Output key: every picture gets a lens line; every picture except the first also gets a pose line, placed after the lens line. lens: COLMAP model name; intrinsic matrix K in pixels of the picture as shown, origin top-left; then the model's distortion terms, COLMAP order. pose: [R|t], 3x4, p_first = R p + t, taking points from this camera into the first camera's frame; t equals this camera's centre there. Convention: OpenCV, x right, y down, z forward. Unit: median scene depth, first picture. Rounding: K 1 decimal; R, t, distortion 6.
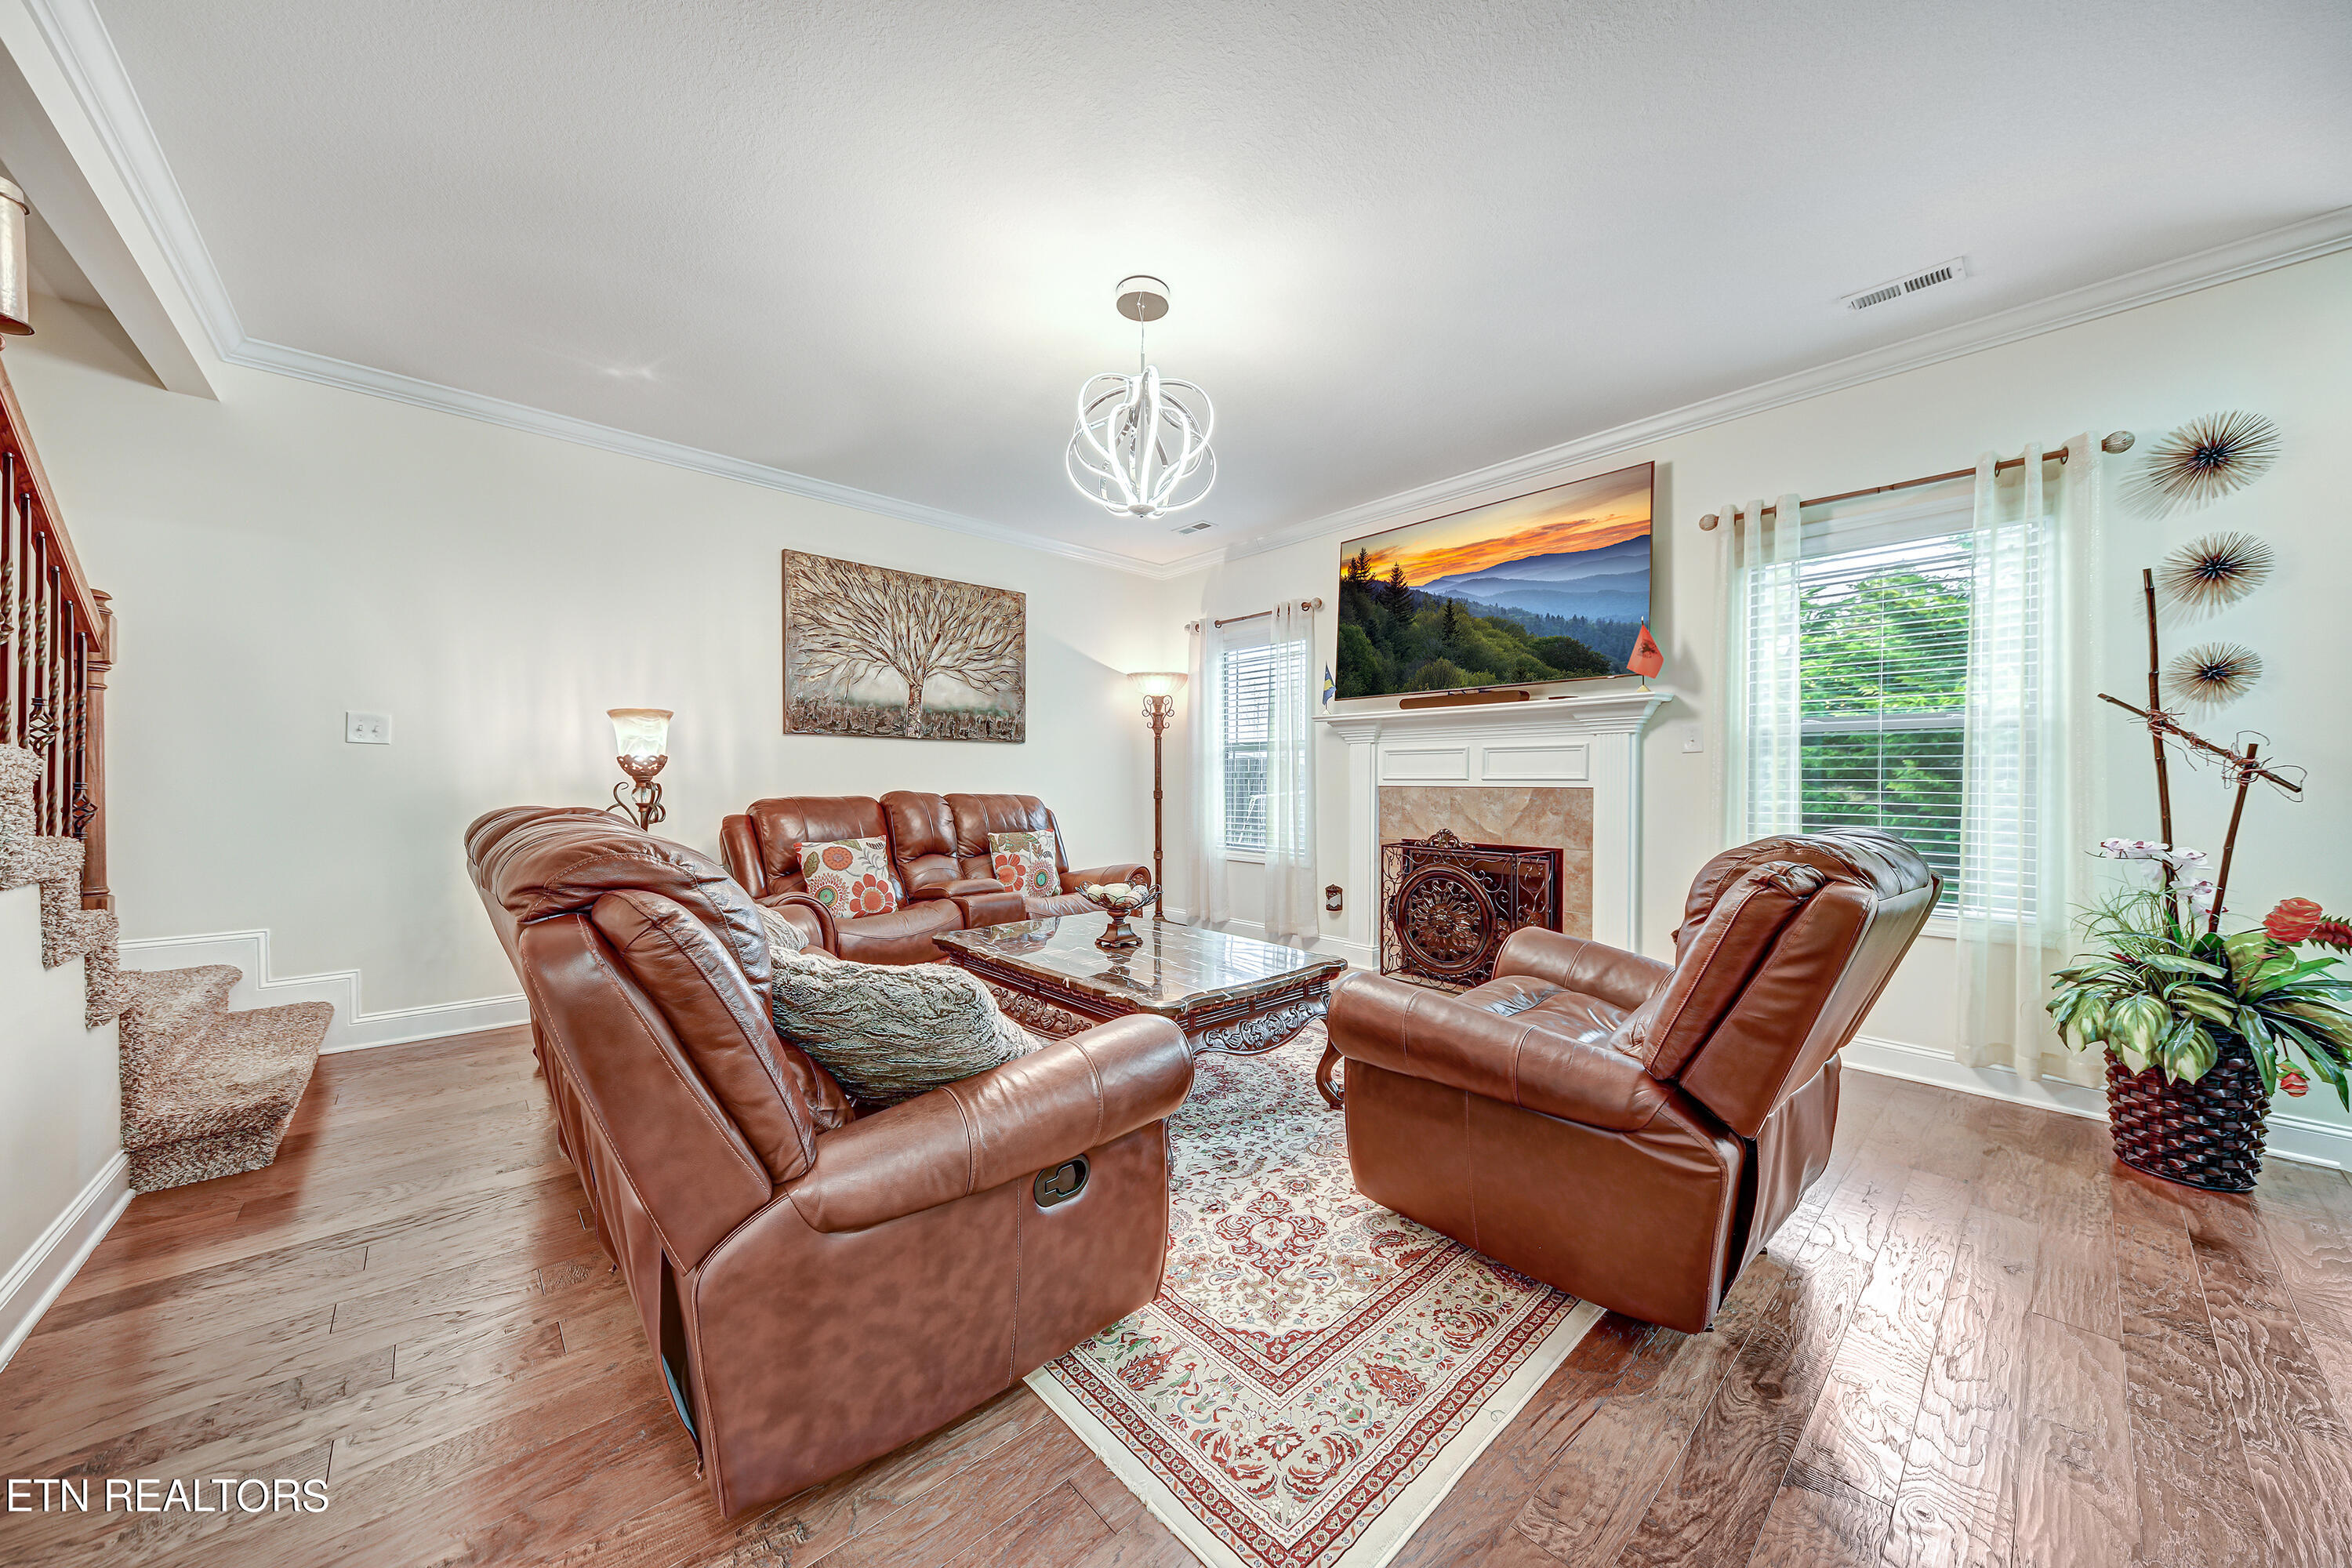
lens RADIAL K [[813.5, 0, 1198.4], [0, 813.5, 783.6], [0, 0, 1]] dist [0.000636, -0.000410]
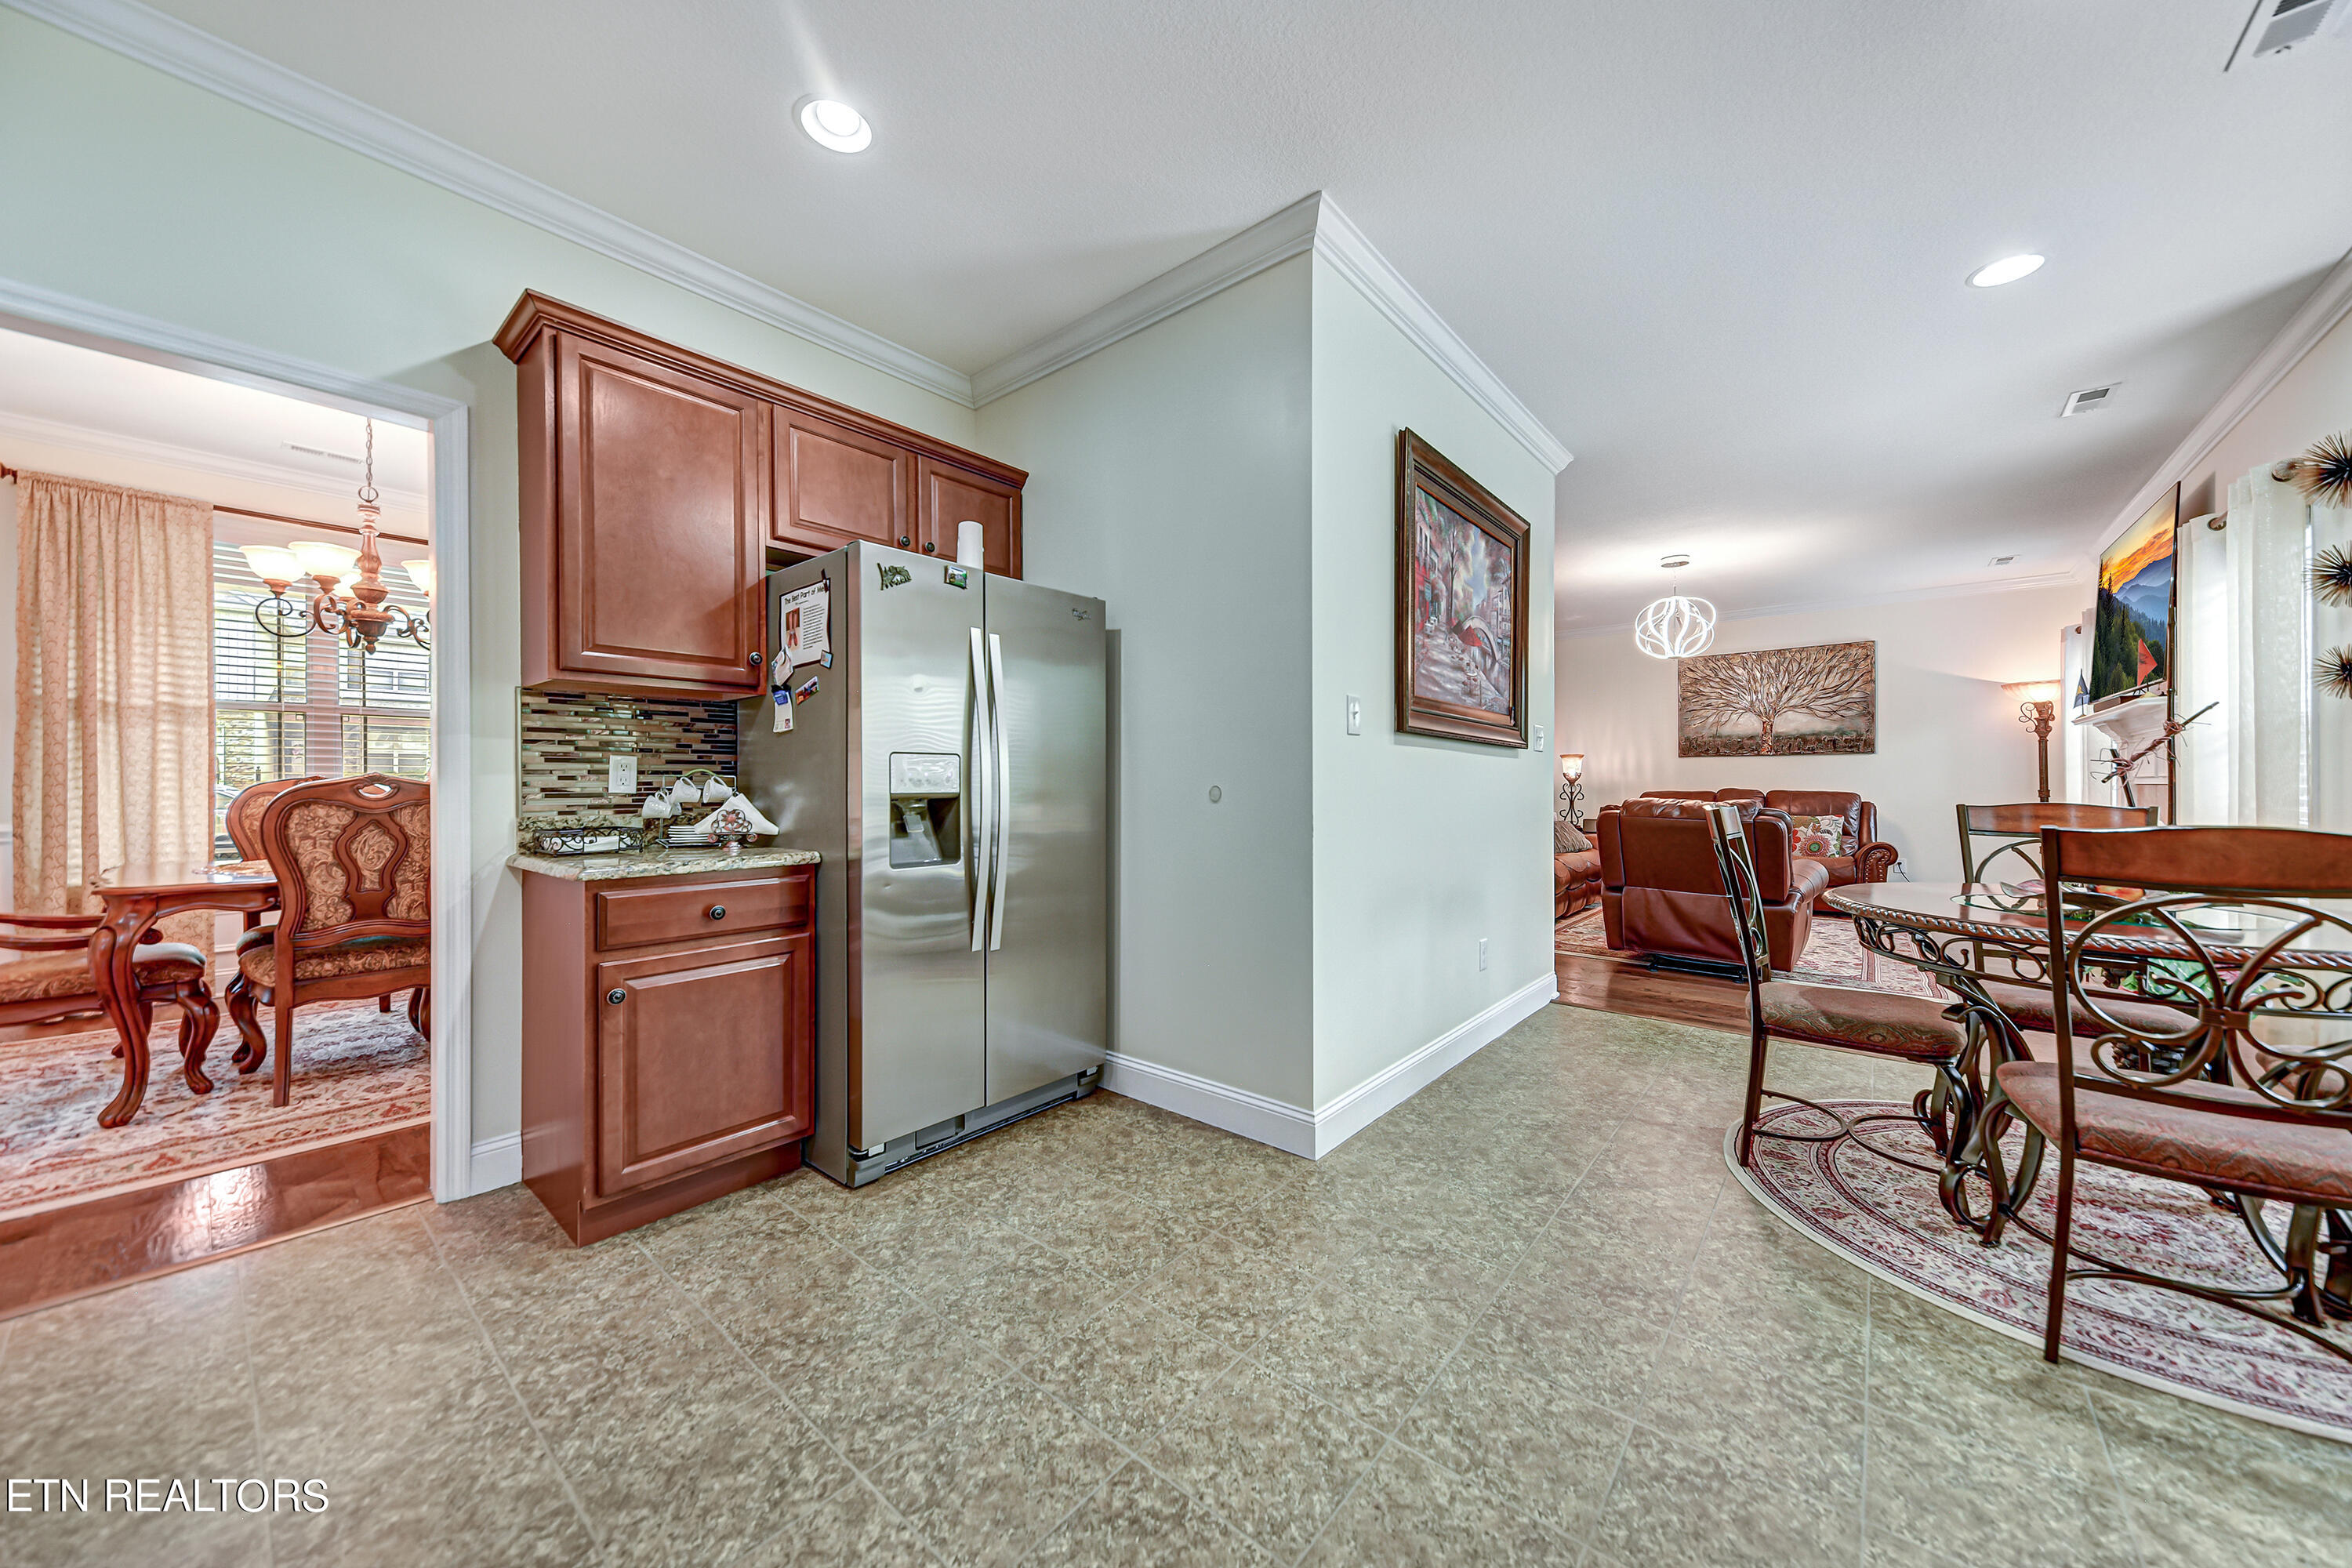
lens RADIAL K [[813.5, 0, 1177.9], [0, 813.5, 791.1], [0, 0, 1]] dist [0.000636, -0.000410]
pose [[0.123866, -0.001890, -0.992297, 1.056817], [-0.003874, 0.999990, -0.002388, 0.021017], [0.992291, 0.004139, 0.123857, -0.316845]]
